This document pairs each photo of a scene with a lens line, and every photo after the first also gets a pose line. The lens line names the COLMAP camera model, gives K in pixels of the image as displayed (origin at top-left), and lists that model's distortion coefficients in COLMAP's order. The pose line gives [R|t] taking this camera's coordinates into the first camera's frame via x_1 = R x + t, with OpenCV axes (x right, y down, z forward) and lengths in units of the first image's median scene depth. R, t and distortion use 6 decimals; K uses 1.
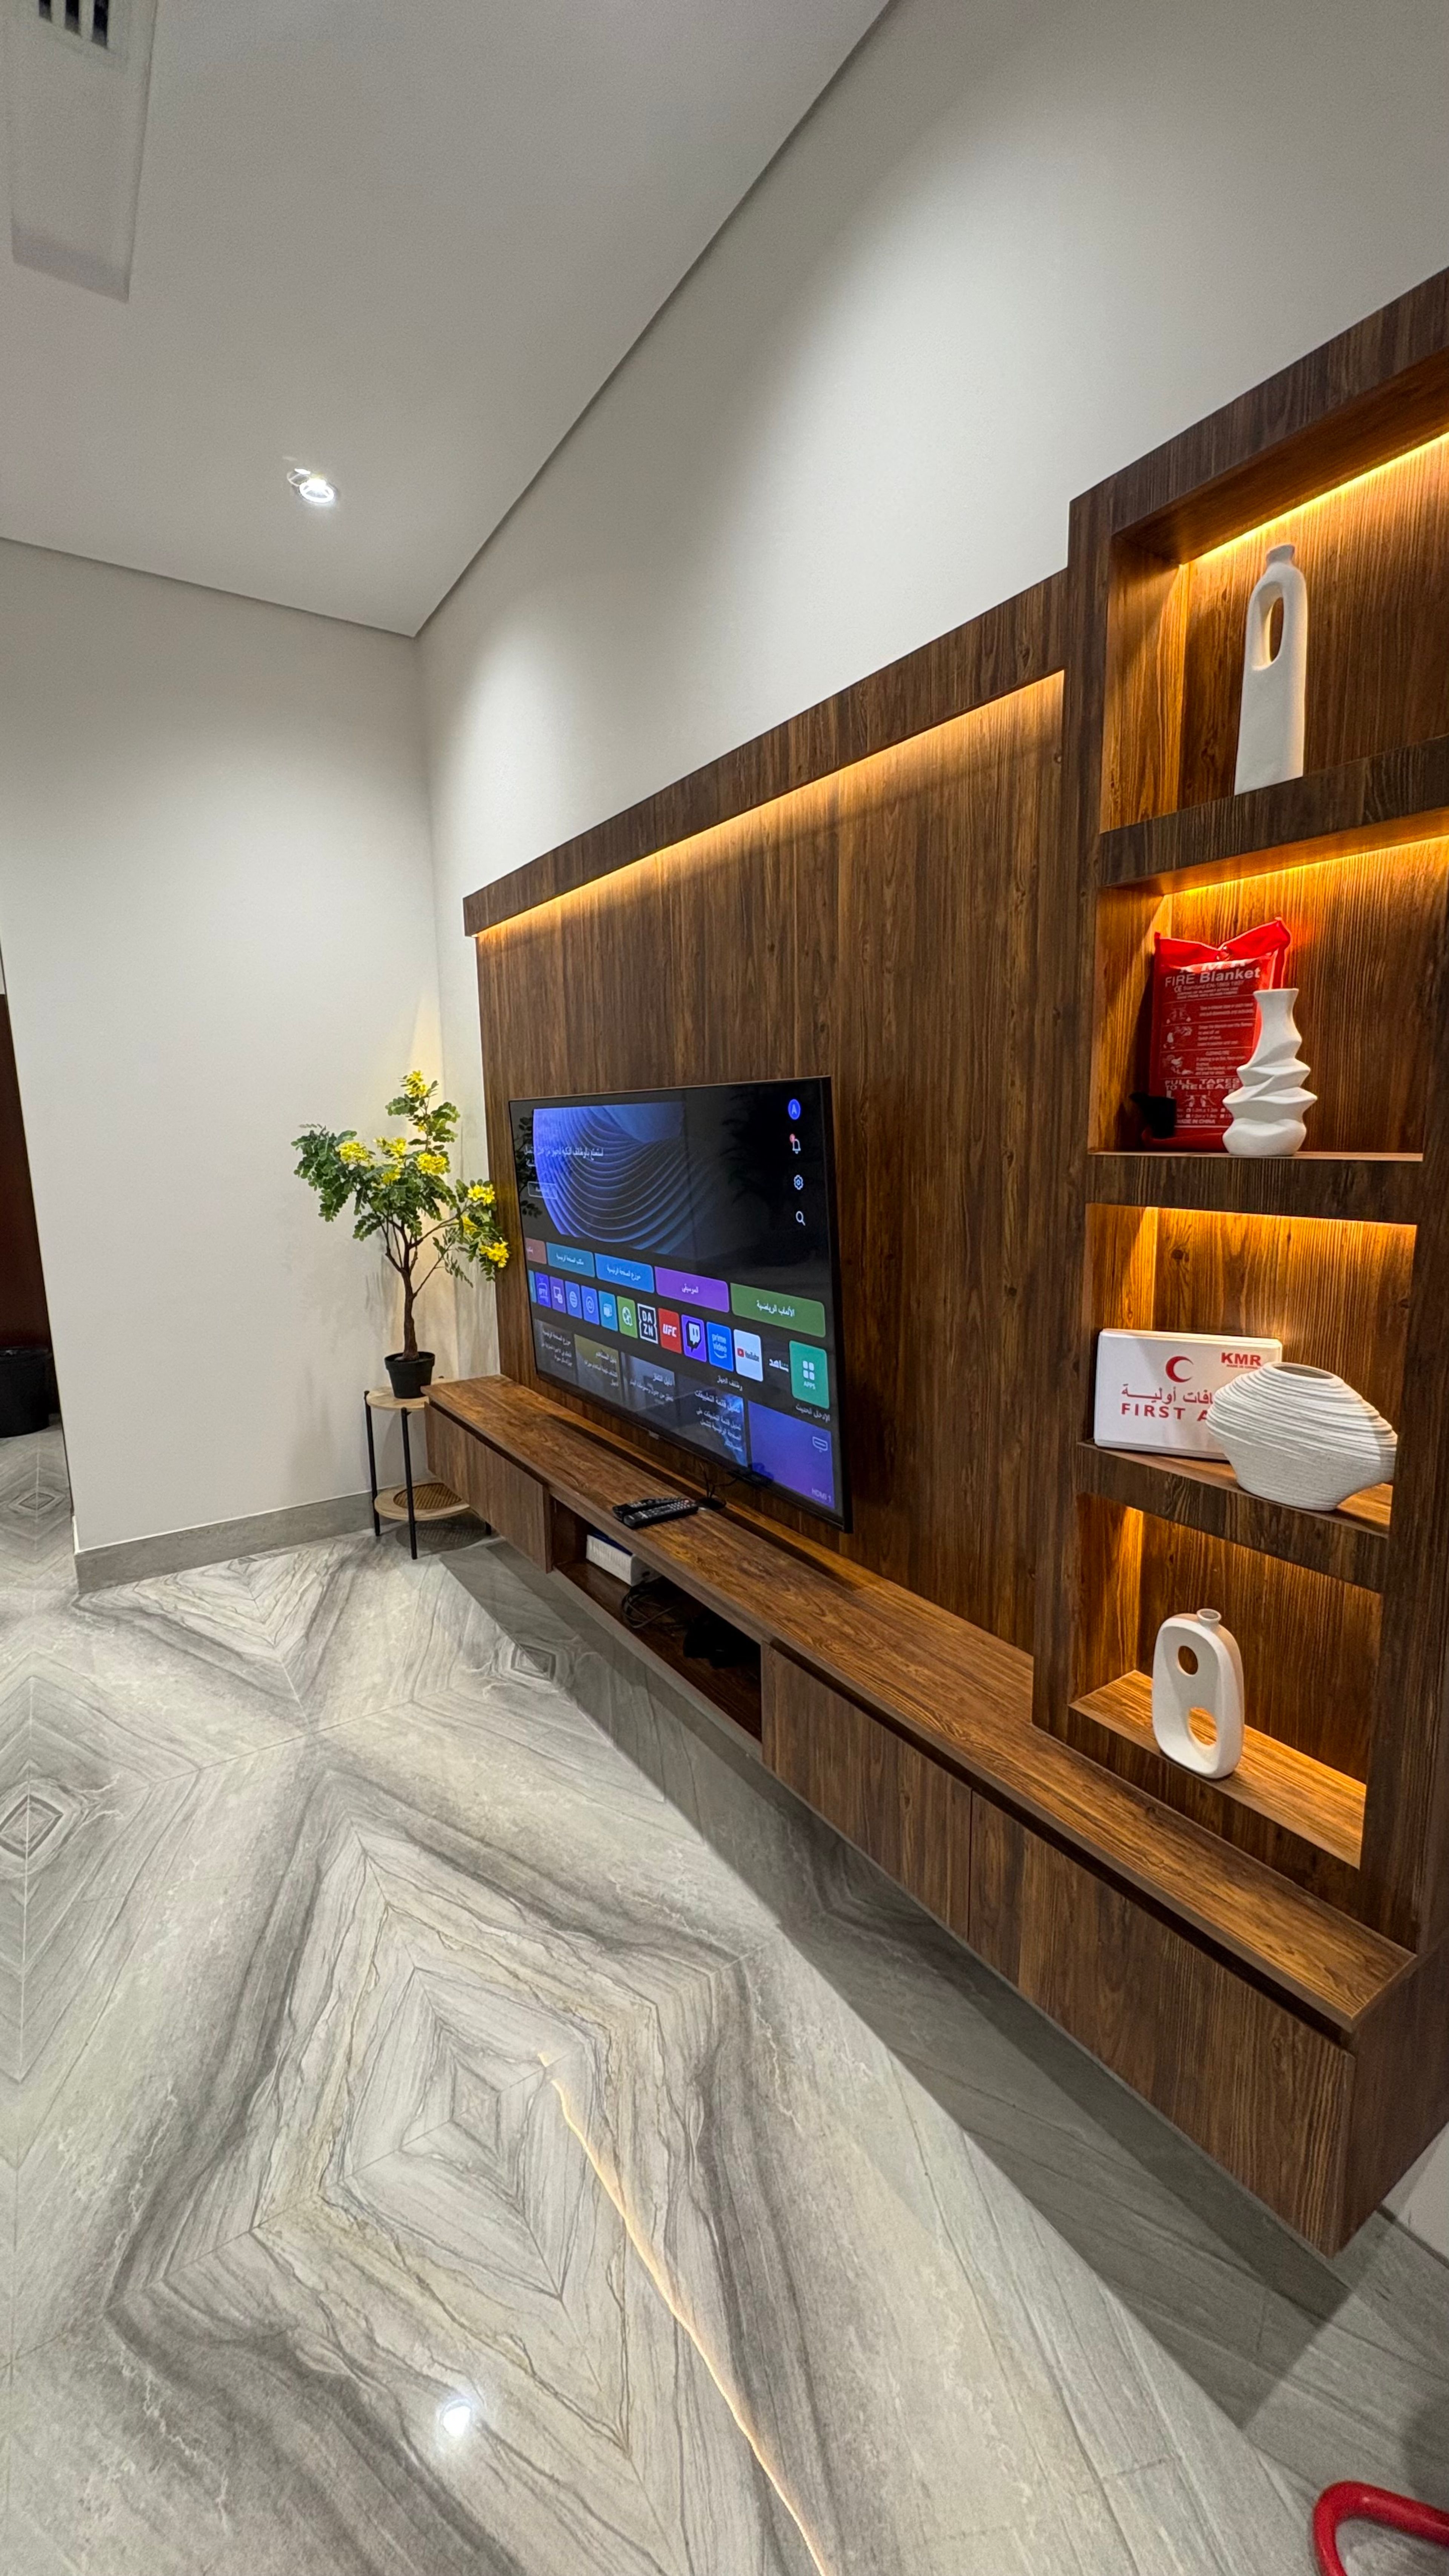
lens RADIAL K [[1036.4, 0, 724.5], [0, 1036.4, 1288.0], [0, 0, 1]] dist [0.001927, 0.000316]
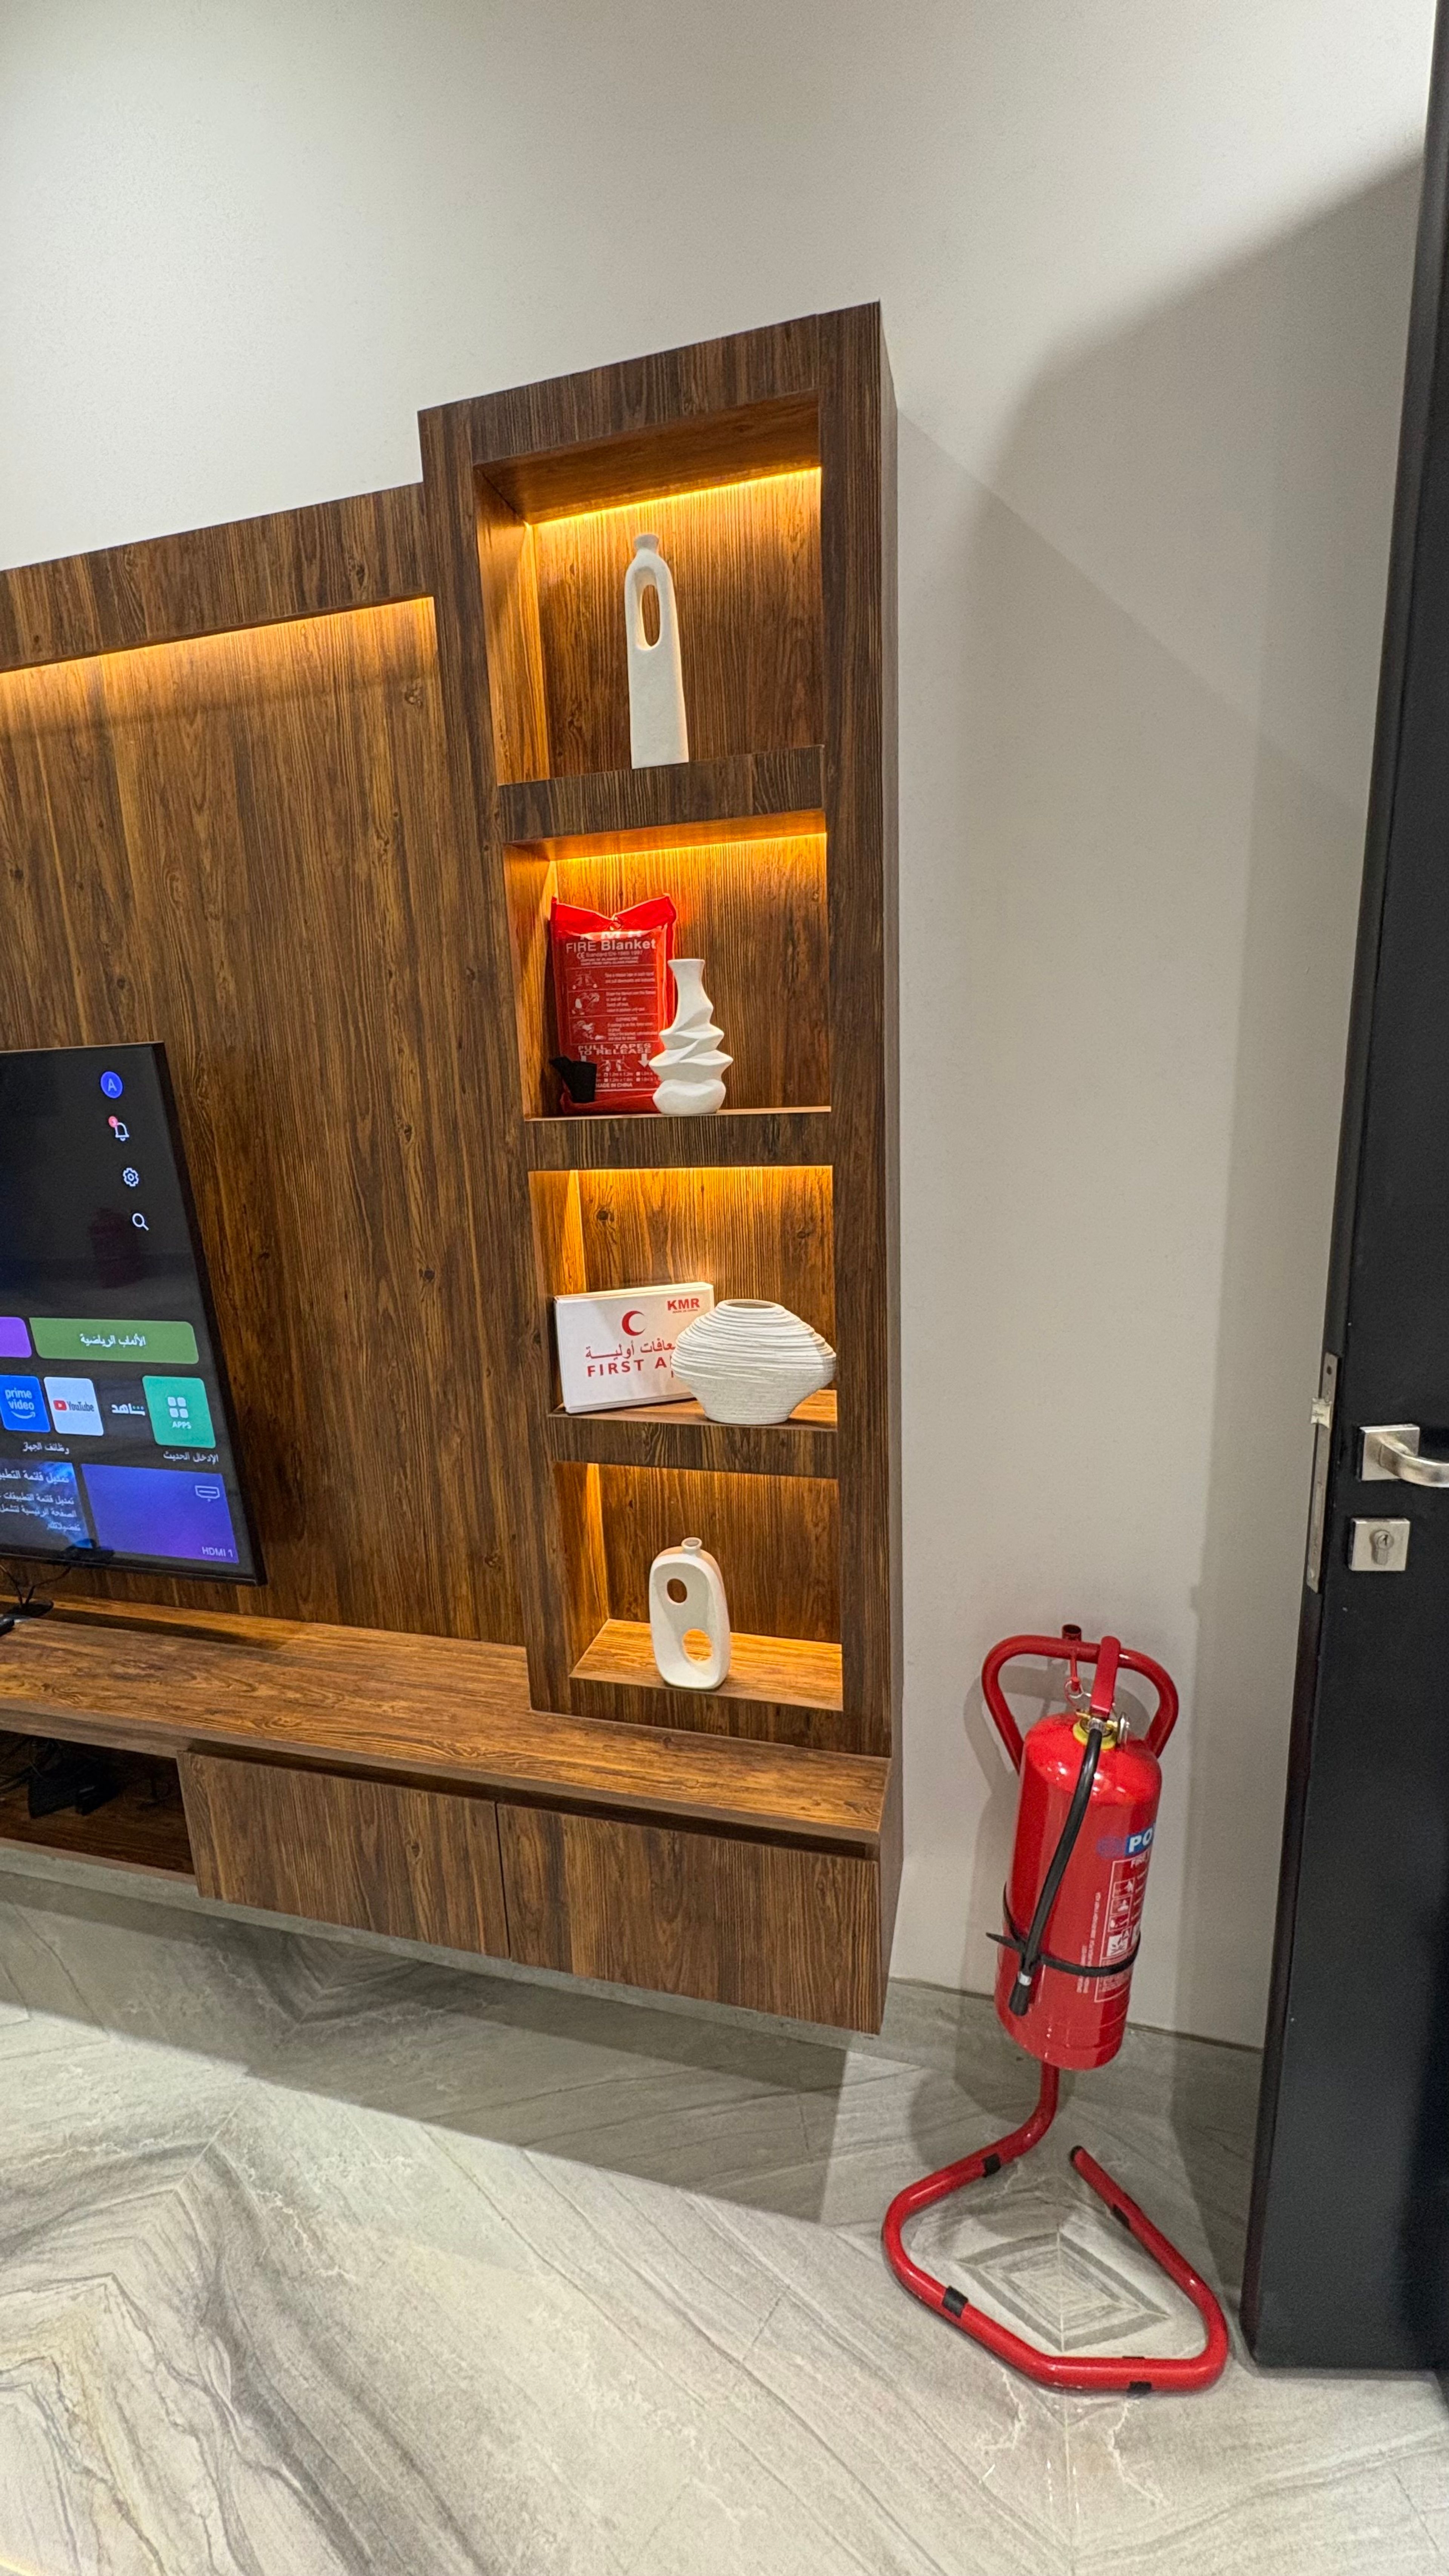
lens RADIAL K [[1036.4, 0, 724.5], [0, 1036.4, 1288.0], [0, 0, 1]] dist [0.001927, 0.000316]
pose [[0.745936, -0.144273, 0.650204, -0.146786], [0.133763, 0.988817, 0.065949, -0.011863], [-0.652447, 0.037780, 0.756892, 0.131155]]
